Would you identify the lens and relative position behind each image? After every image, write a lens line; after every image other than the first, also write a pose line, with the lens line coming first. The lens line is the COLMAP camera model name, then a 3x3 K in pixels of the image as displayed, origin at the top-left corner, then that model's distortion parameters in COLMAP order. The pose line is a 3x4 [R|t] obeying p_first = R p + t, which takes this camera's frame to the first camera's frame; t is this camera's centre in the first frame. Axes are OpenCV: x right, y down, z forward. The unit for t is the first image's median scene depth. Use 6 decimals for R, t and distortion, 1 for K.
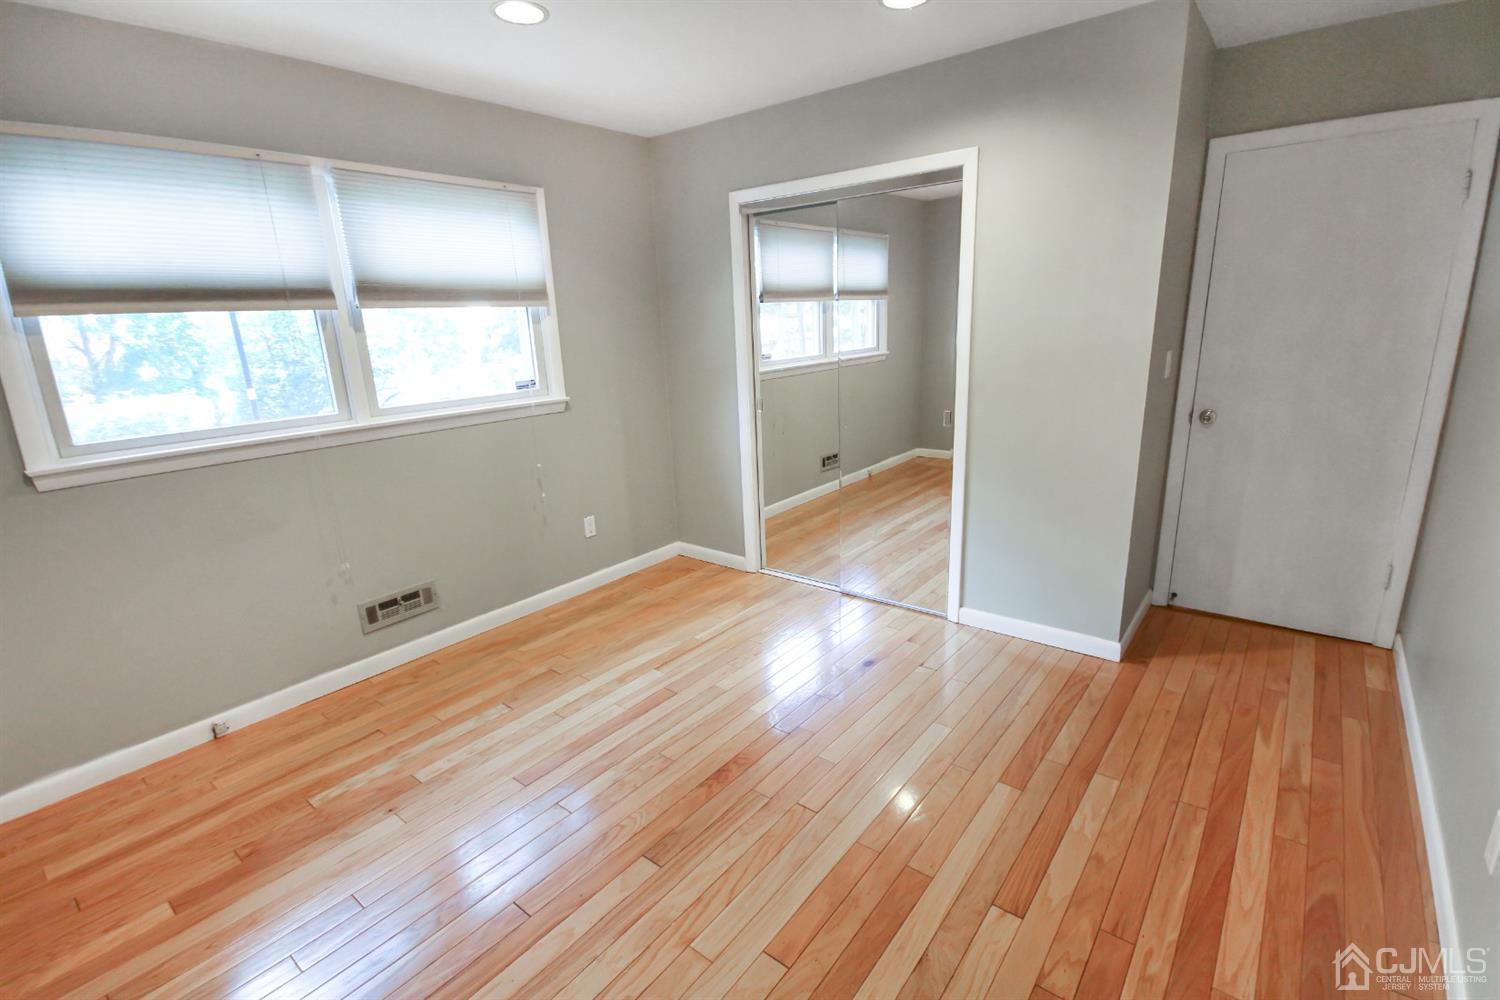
lens RADIAL K [[699.2, 0, 754.8], [0, 699.2, 506.2], [0, 0, 1]] dist [-0.001776, -0.000843]
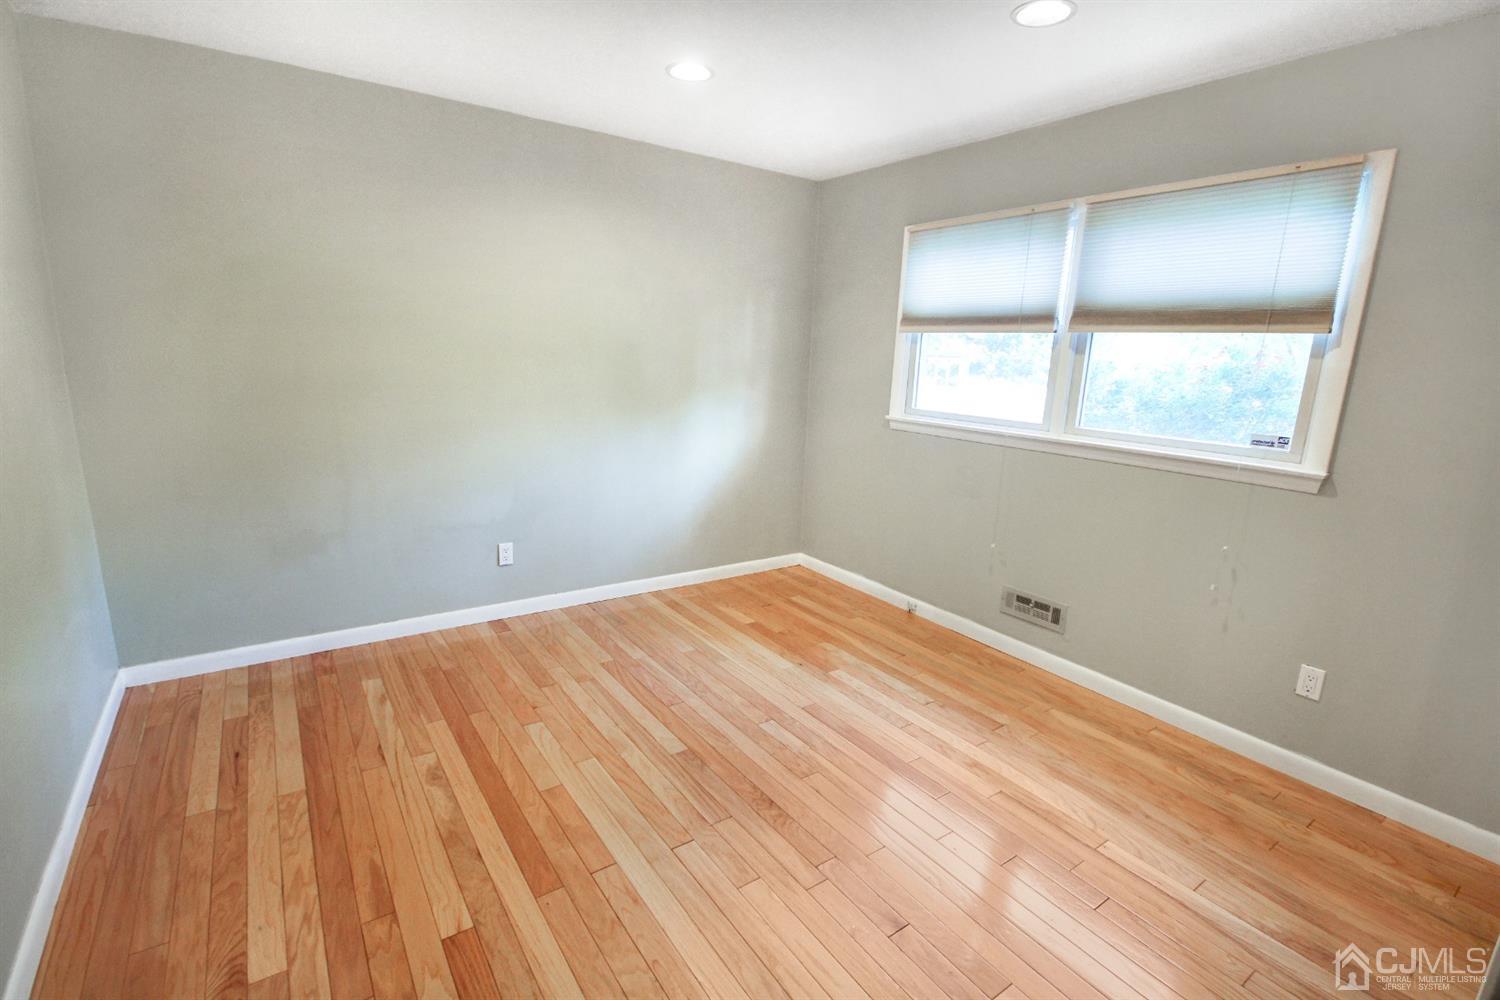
lens RADIAL K [[699.2, 0, 754.8], [0, 699.2, 506.2], [0, 0, 1]] dist [-0.001776, -0.000843]
pose [[-0.291403, 0.235582, -0.927138, 0.655236], [-0.272550, 0.908584, 0.316532, -0.255366], [0.916952, 0.344930, -0.200556, 0.889666]]
